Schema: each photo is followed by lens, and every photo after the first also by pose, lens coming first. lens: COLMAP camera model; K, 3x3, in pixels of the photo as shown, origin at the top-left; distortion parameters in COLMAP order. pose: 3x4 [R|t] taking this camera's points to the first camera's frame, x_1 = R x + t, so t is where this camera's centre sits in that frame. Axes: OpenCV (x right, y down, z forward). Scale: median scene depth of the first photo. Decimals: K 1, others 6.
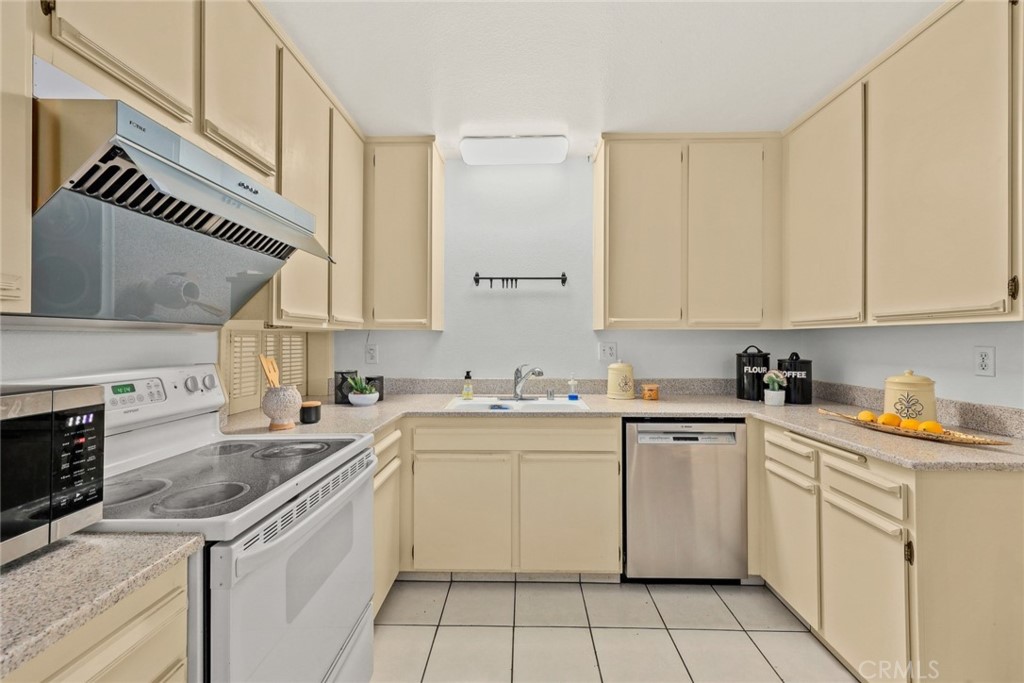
lens RADIAL K [[411.0, 0, 513.6], [0, 411.0, 337.9], [0, 0, 1]] dist [0.007860, -0.000169]
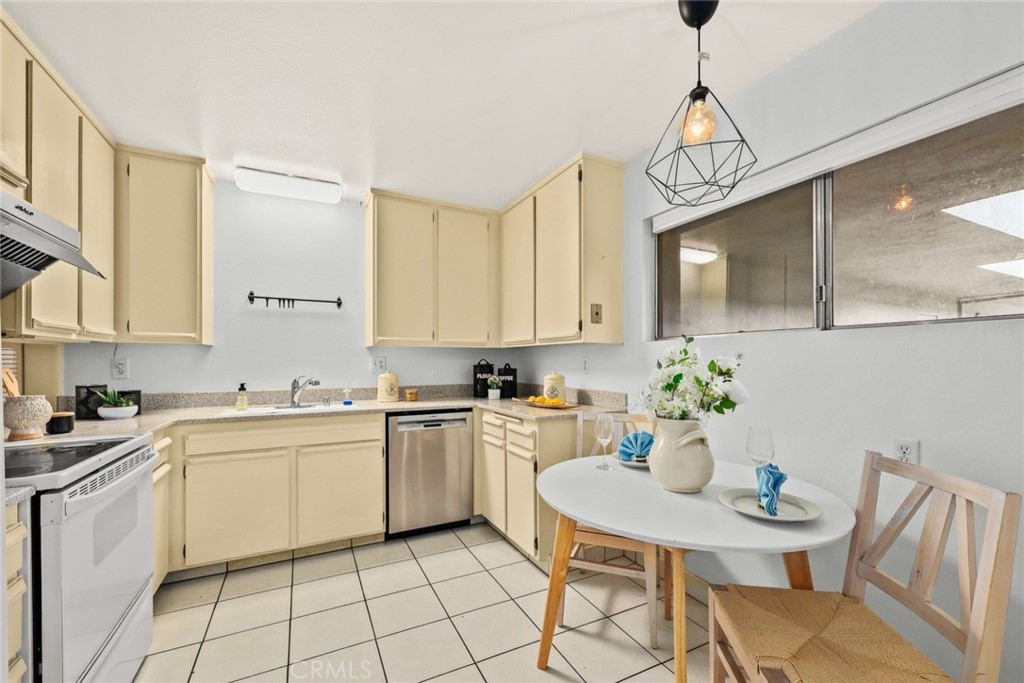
lens RADIAL K [[411.0, 0, 508.2], [0, 411.0, 360.1], [0, 0, 1]] dist [0.007860, -0.000169]
pose [[0.881338, -0.001716, 0.472484, -0.009919], [0.001103, 0.999998, 0.001575, 0.023617], [-0.472485, -0.000867, 0.881338, -0.334201]]
